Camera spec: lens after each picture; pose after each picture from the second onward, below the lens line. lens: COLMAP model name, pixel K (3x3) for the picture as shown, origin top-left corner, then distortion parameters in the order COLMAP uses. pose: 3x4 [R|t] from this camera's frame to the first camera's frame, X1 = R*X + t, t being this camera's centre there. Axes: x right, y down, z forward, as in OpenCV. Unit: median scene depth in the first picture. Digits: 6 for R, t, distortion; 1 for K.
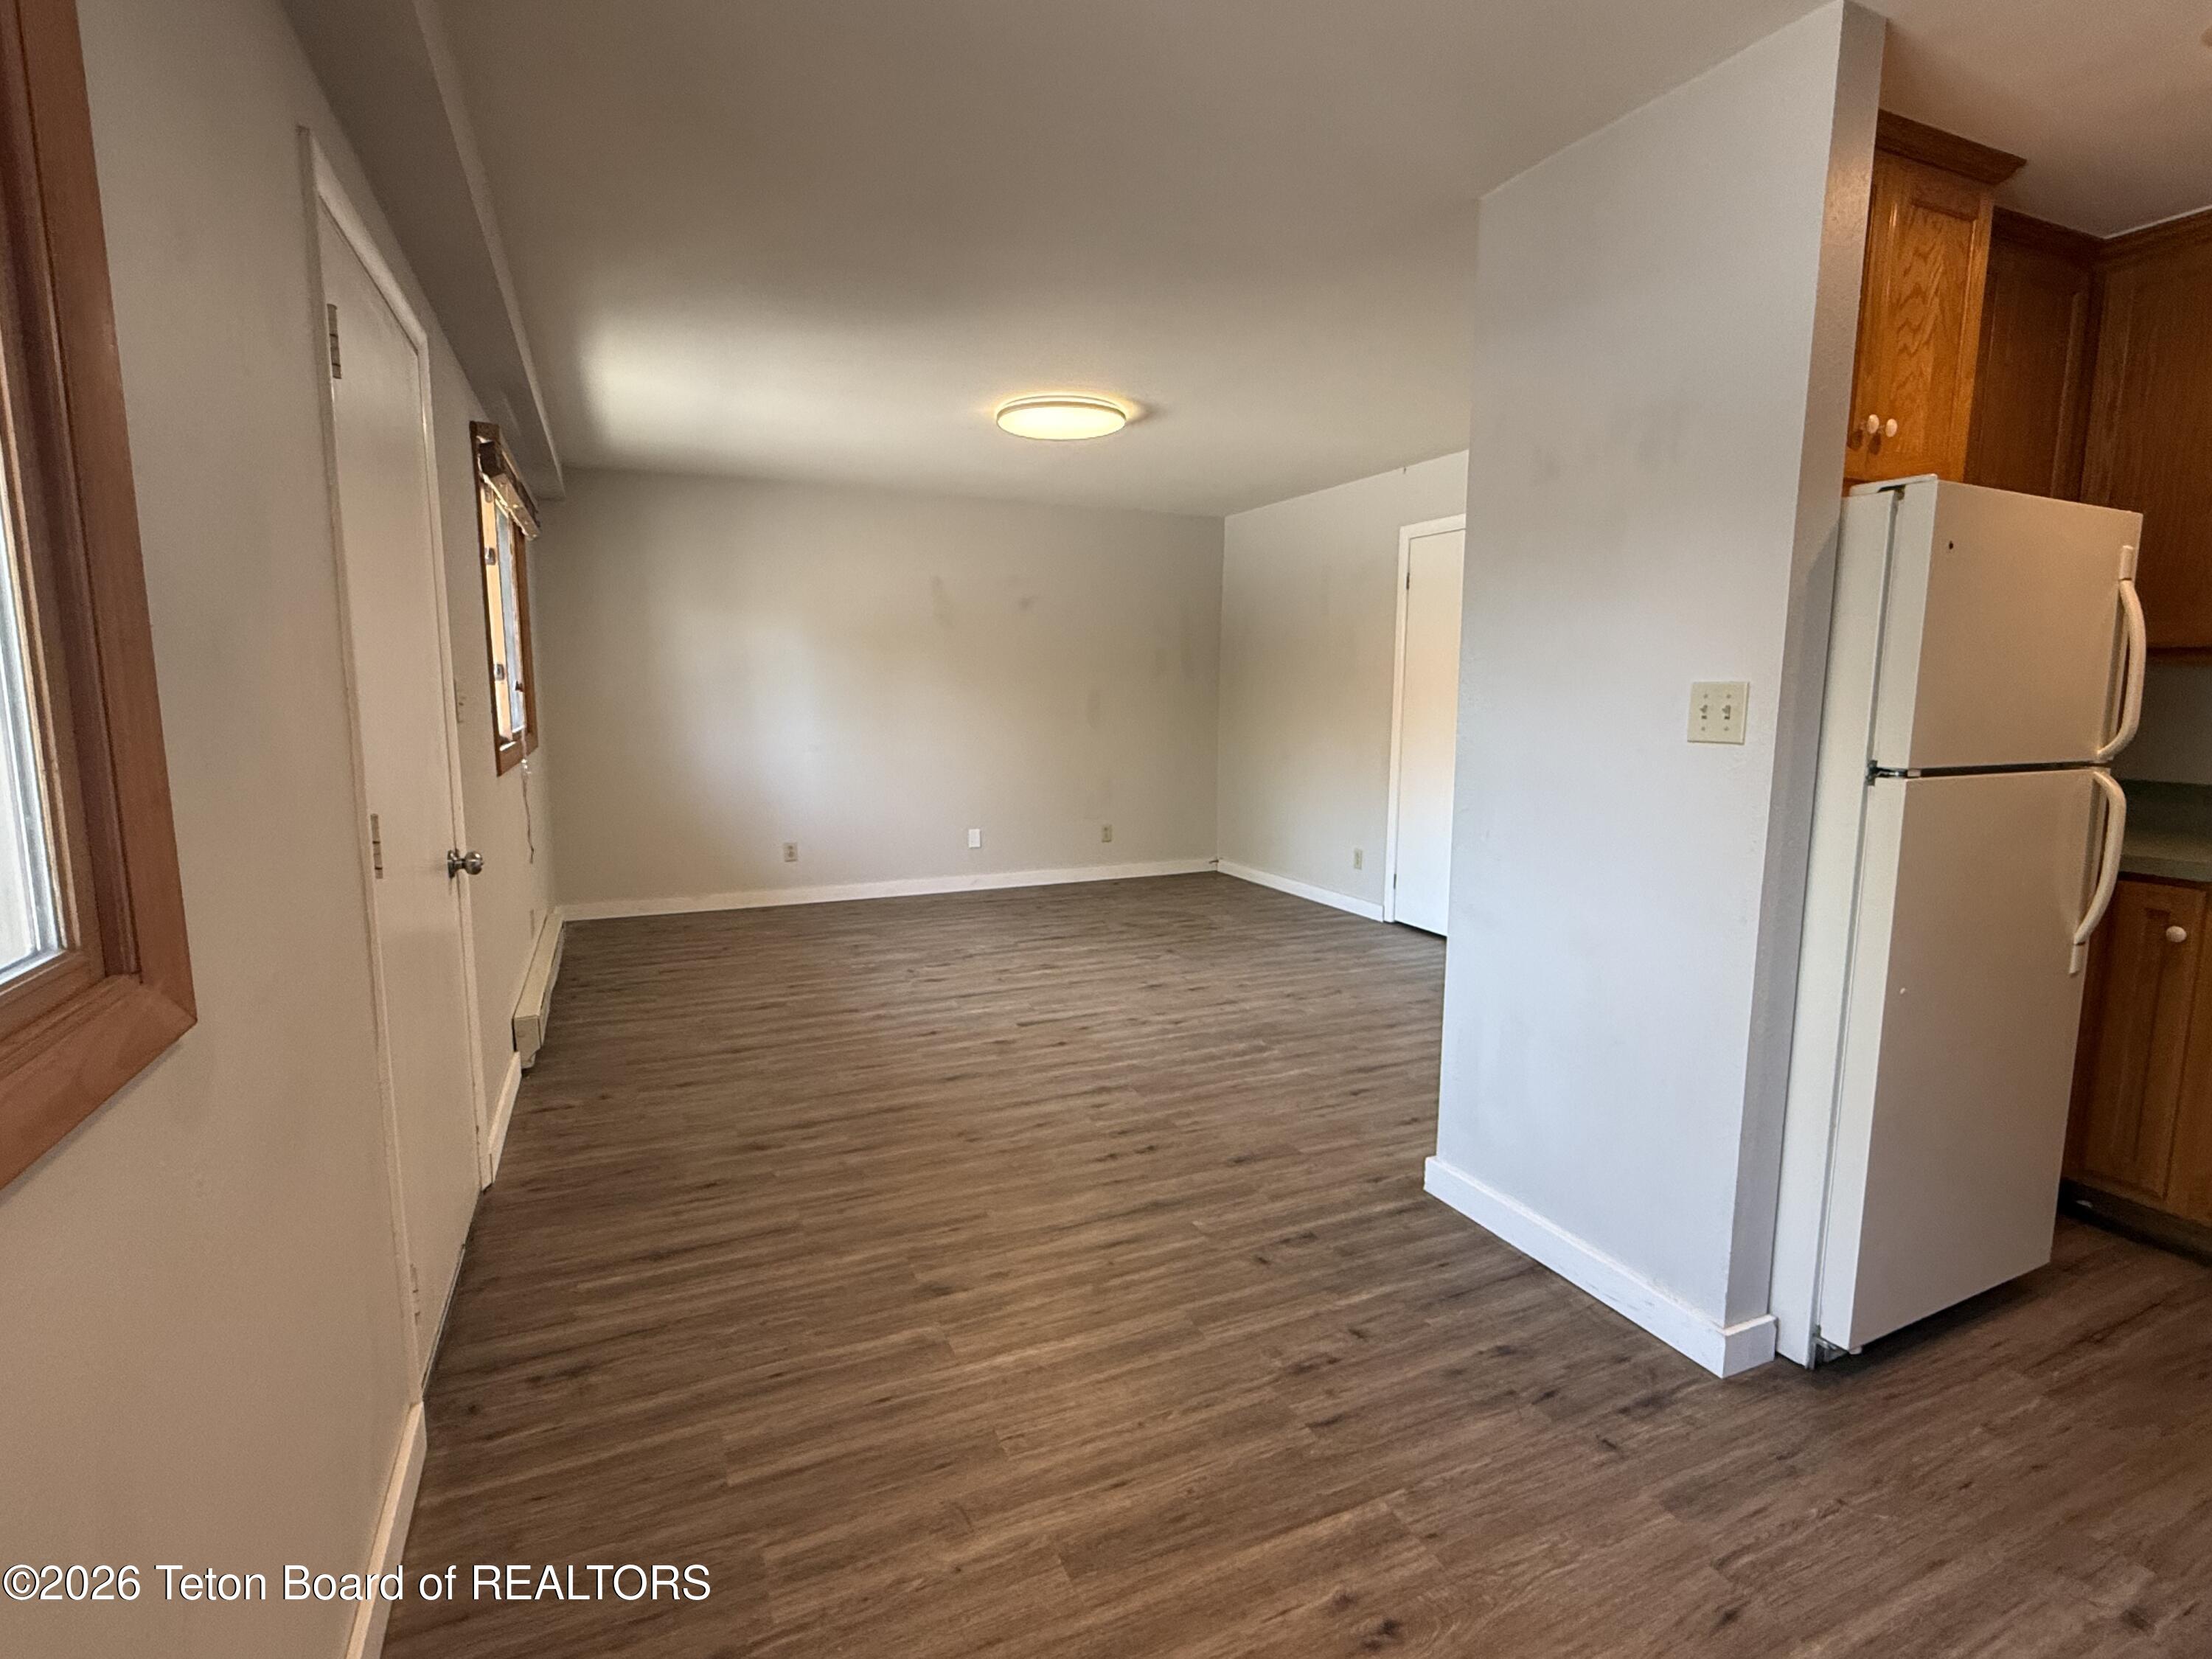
lens RADIAL K [[1061.0, 0, 1107.6], [0, 1061.0, 828.9], [0, 0, 1]] dist [-0.000953, -0.000673]
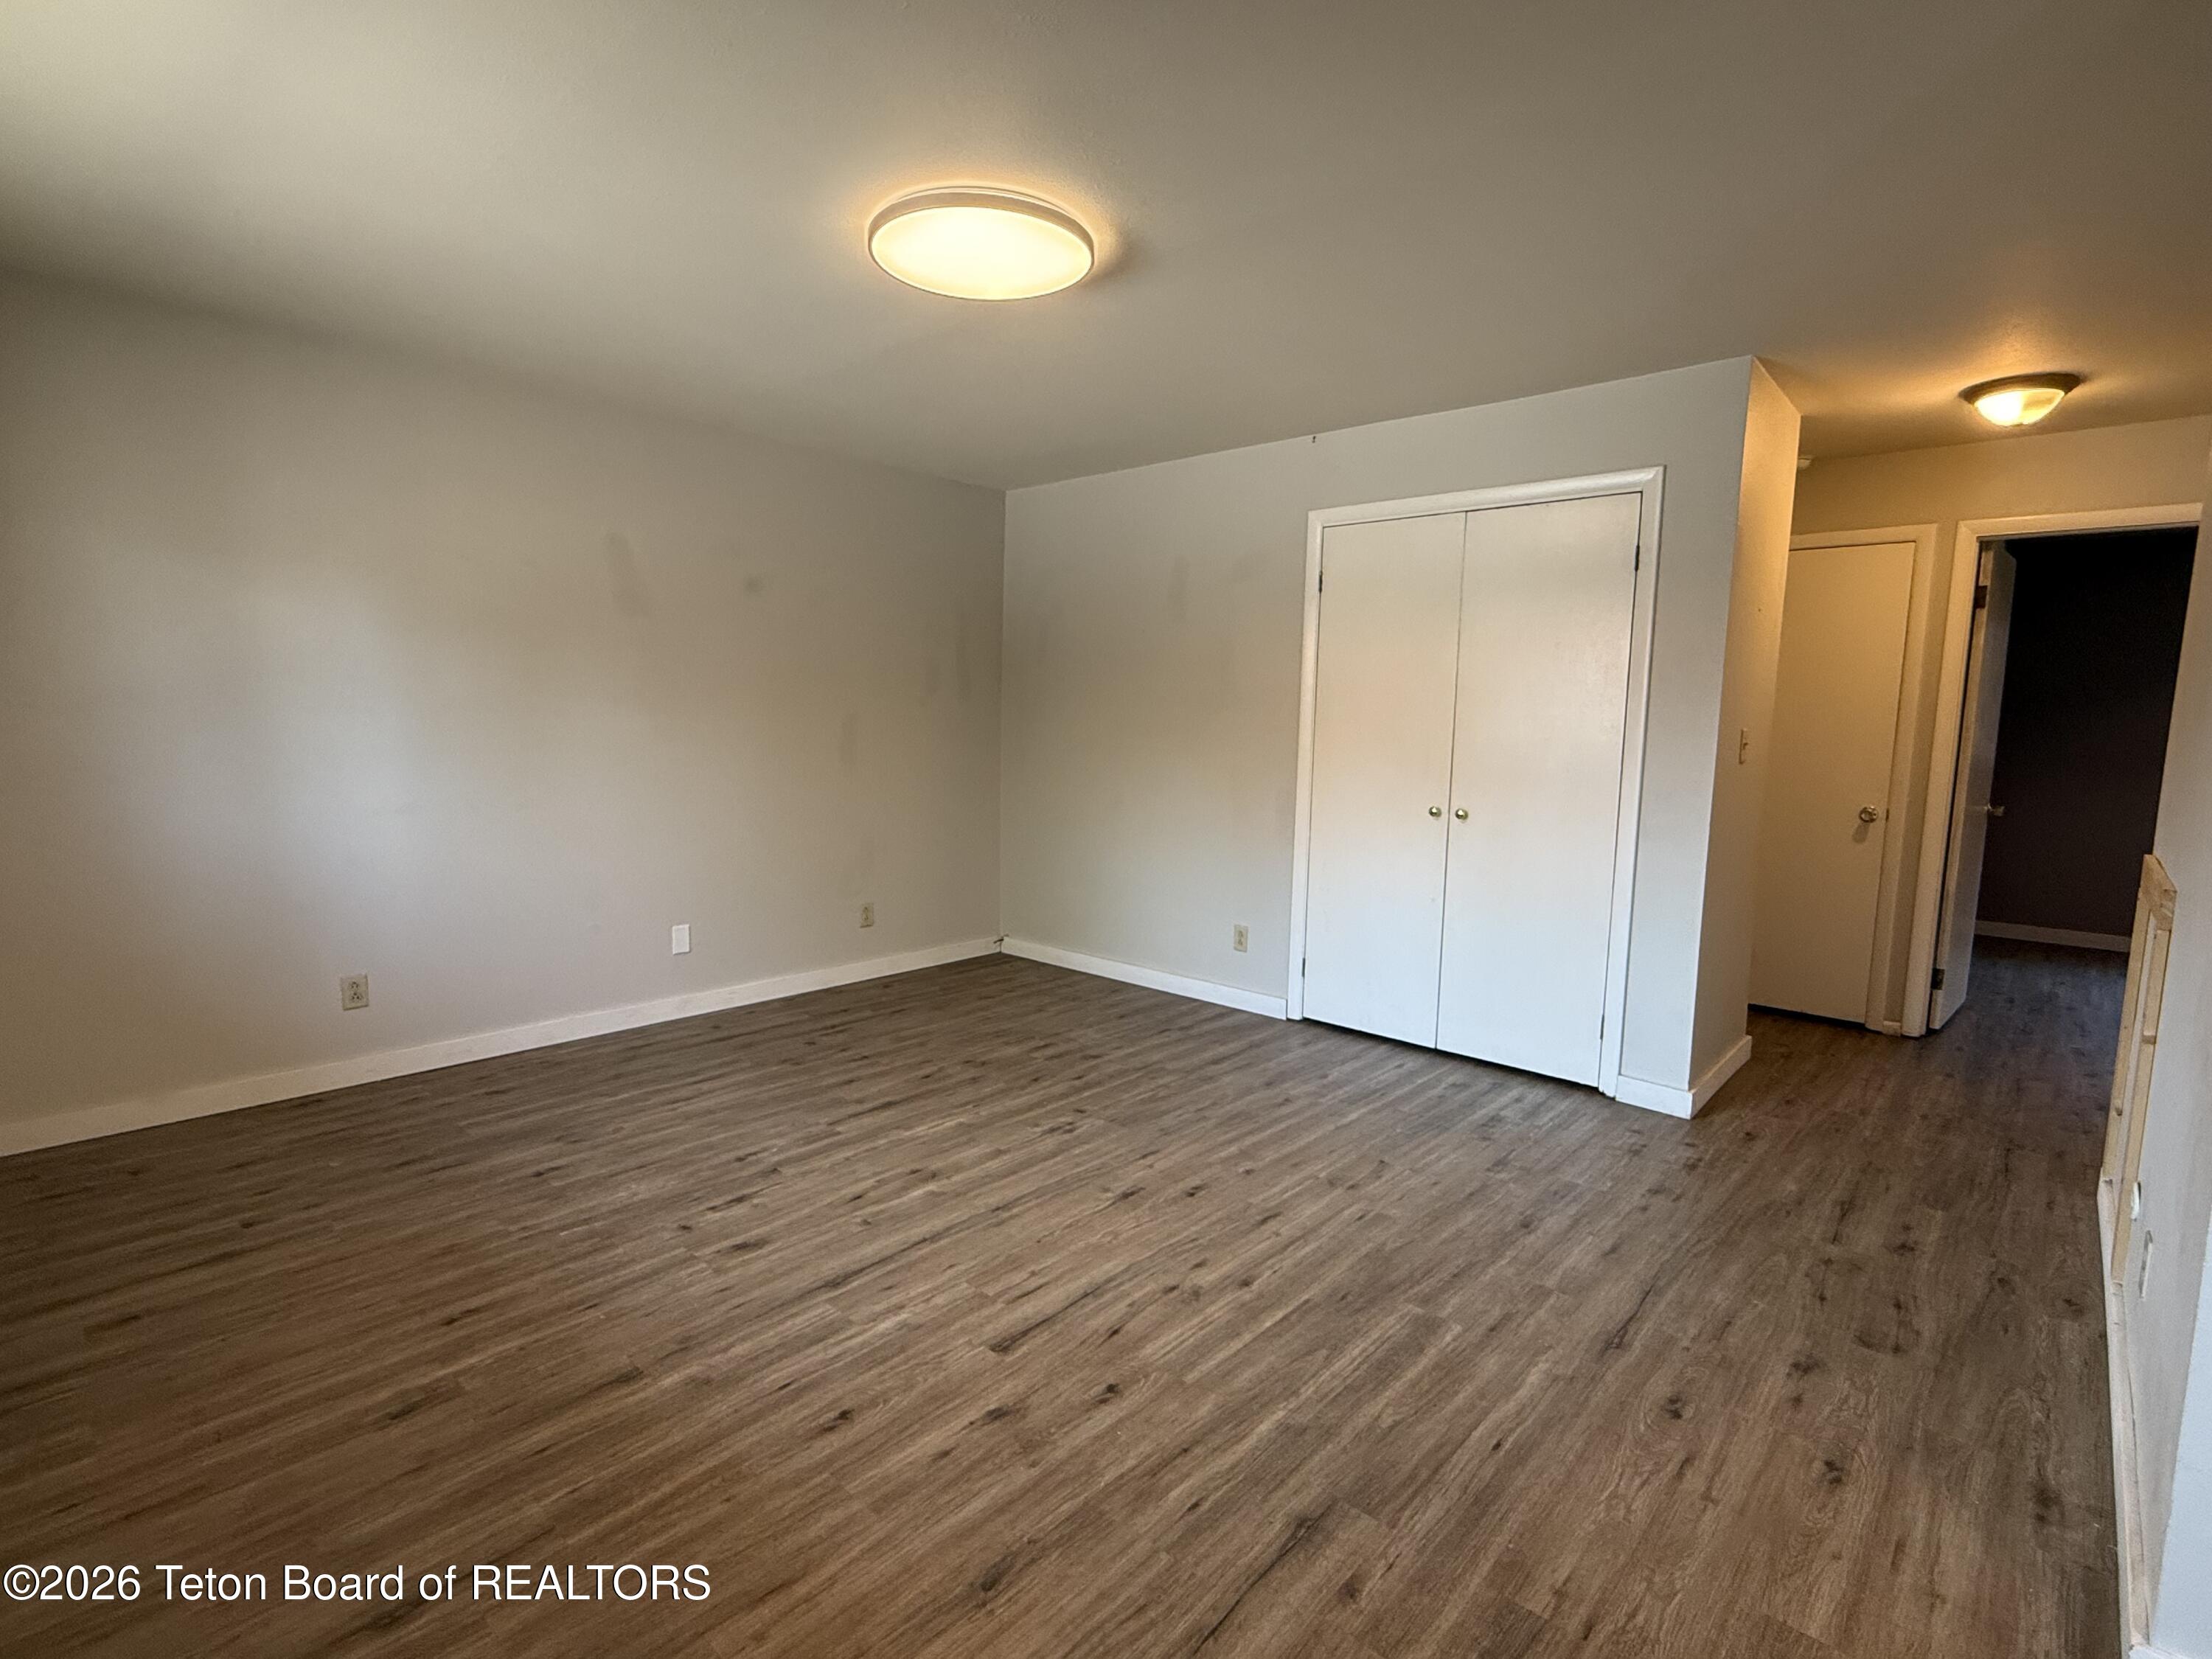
lens RADIAL K [[1061.0, 0, 1108.9], [0, 1061.0, 831.6], [0, 0, 1]] dist [-0.000953, -0.000673]
pose [[0.916830, -0.030613, 0.398104, -0.348258], [0.038141, 0.999212, -0.011001, -0.098275], [-0.397453, 0.025270, 0.917275, 0.720114]]
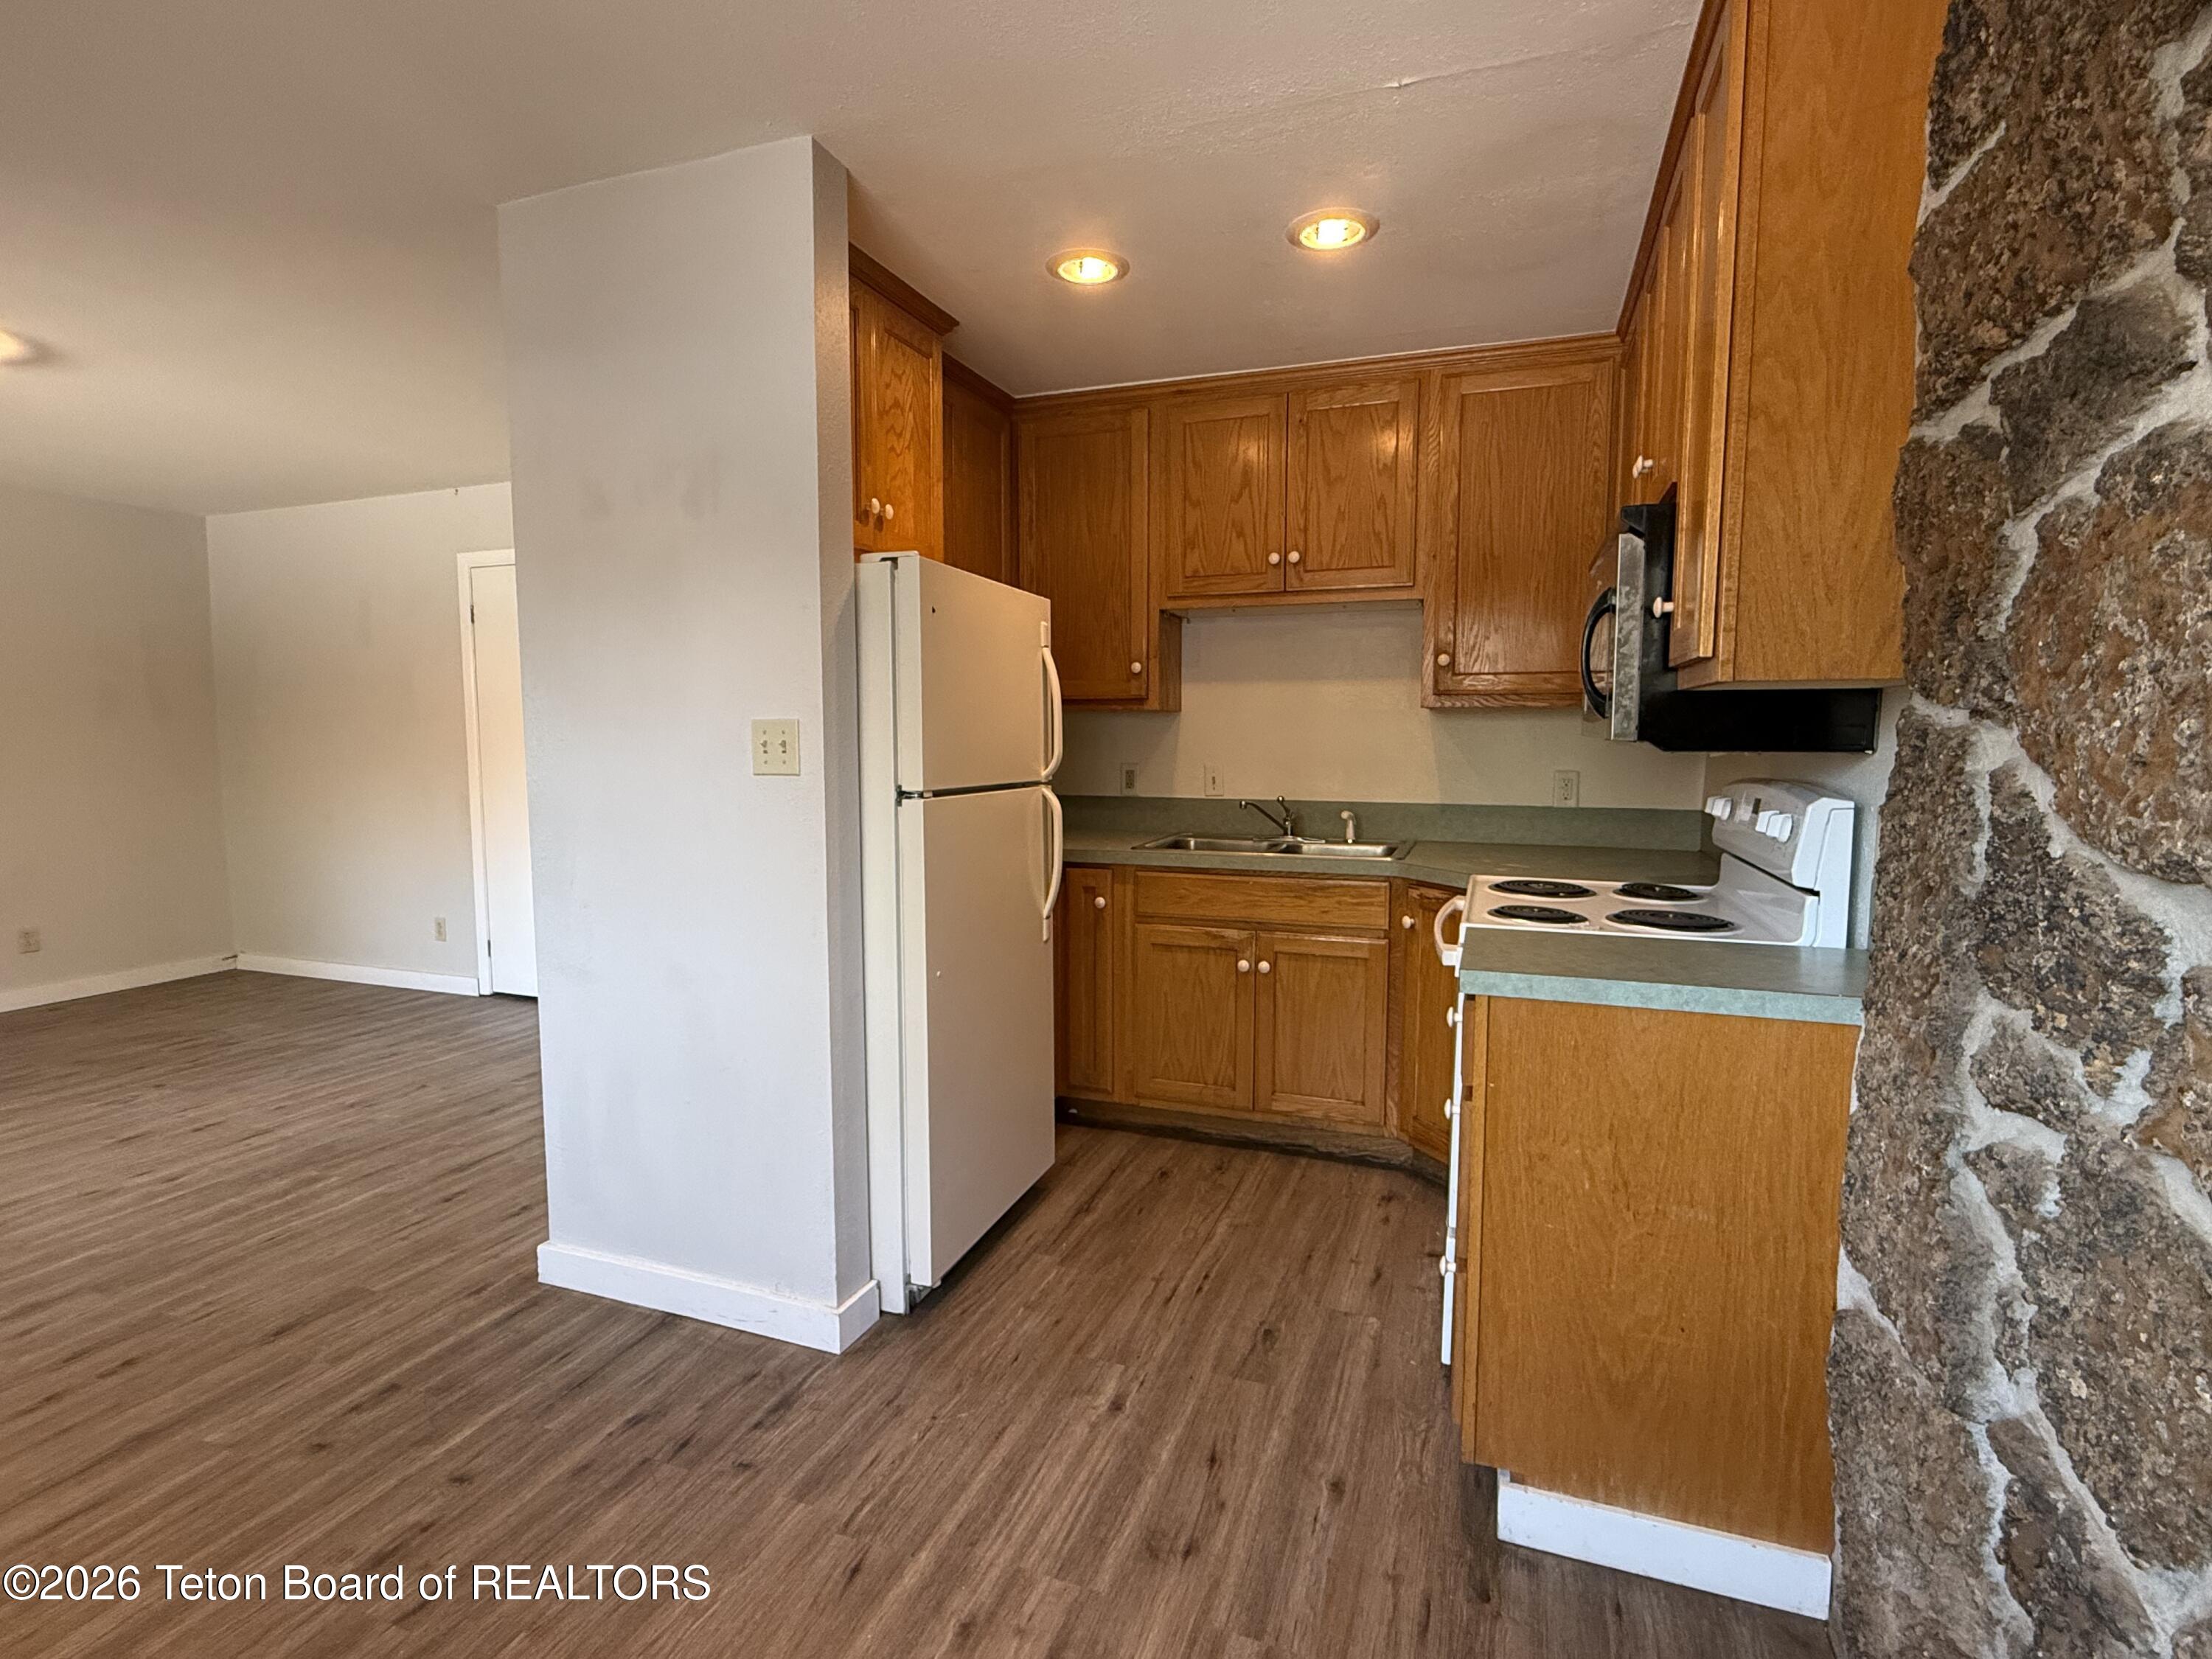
lens RADIAL K [[1061.0, 0, 1105.3], [0, 1061.0, 832.3], [0, 0, 1]] dist [-0.000953, -0.000673]
pose [[0.704546, -0.068172, 0.706376, 0.027386], [0.097566, 0.995228, -0.001264, 0.008269], [-0.702920, 0.069809, 0.707835, -0.002228]]
